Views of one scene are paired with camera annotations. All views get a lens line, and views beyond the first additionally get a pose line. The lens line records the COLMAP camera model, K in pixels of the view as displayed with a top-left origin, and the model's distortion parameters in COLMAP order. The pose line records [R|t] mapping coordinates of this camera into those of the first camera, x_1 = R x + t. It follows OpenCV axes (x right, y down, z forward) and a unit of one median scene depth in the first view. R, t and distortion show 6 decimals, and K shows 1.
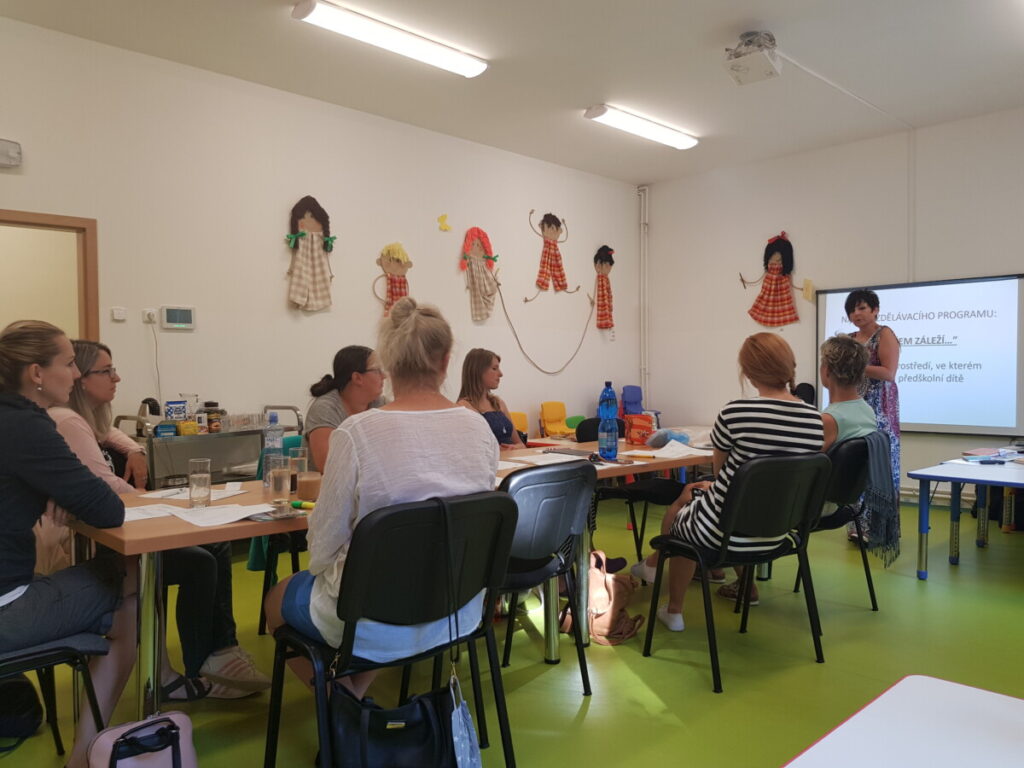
lens RADIAL K [[802.6, 0, 511.8], [0, 802.6, 388.4], [0, 0, 1]] dist [0.057824, -0.112966]
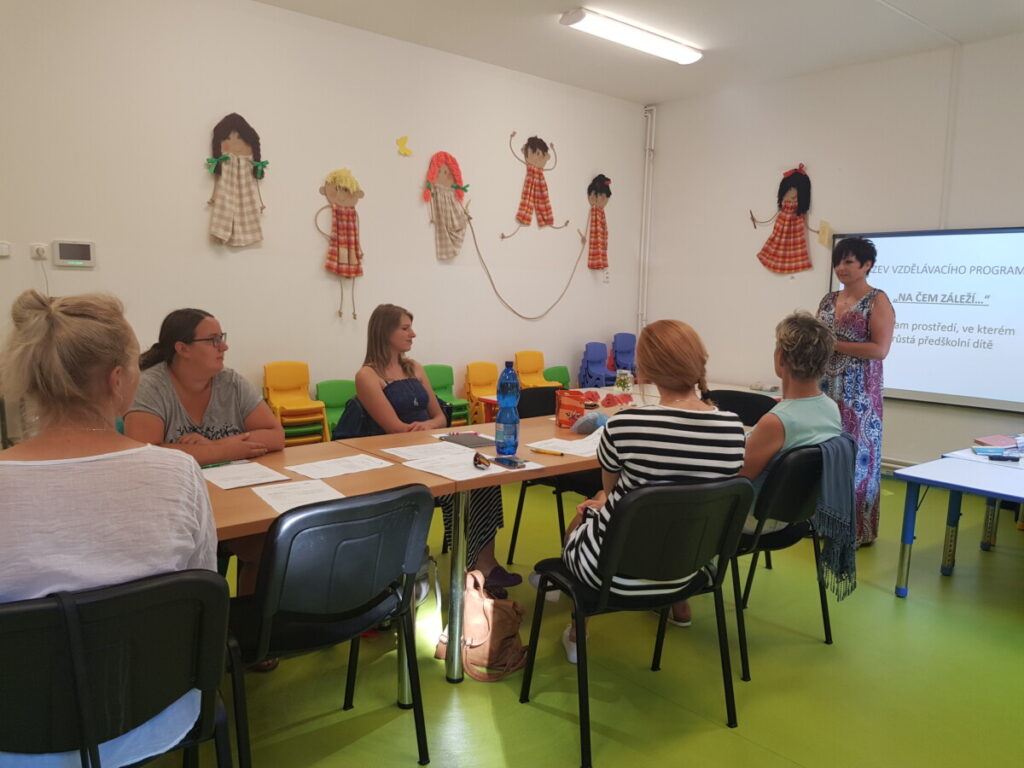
lens RADIAL K [[802.6, 0, 509.8], [0, 802.6, 392.3], [0, 0, 1]] dist [0.057824, -0.112966]
pose [[0.997624, 0.038647, -0.057038, 0.121467], [-0.032557, 0.994037, 0.104073, -0.044587], [0.060720, -0.101969, 0.992933, 0.136478]]
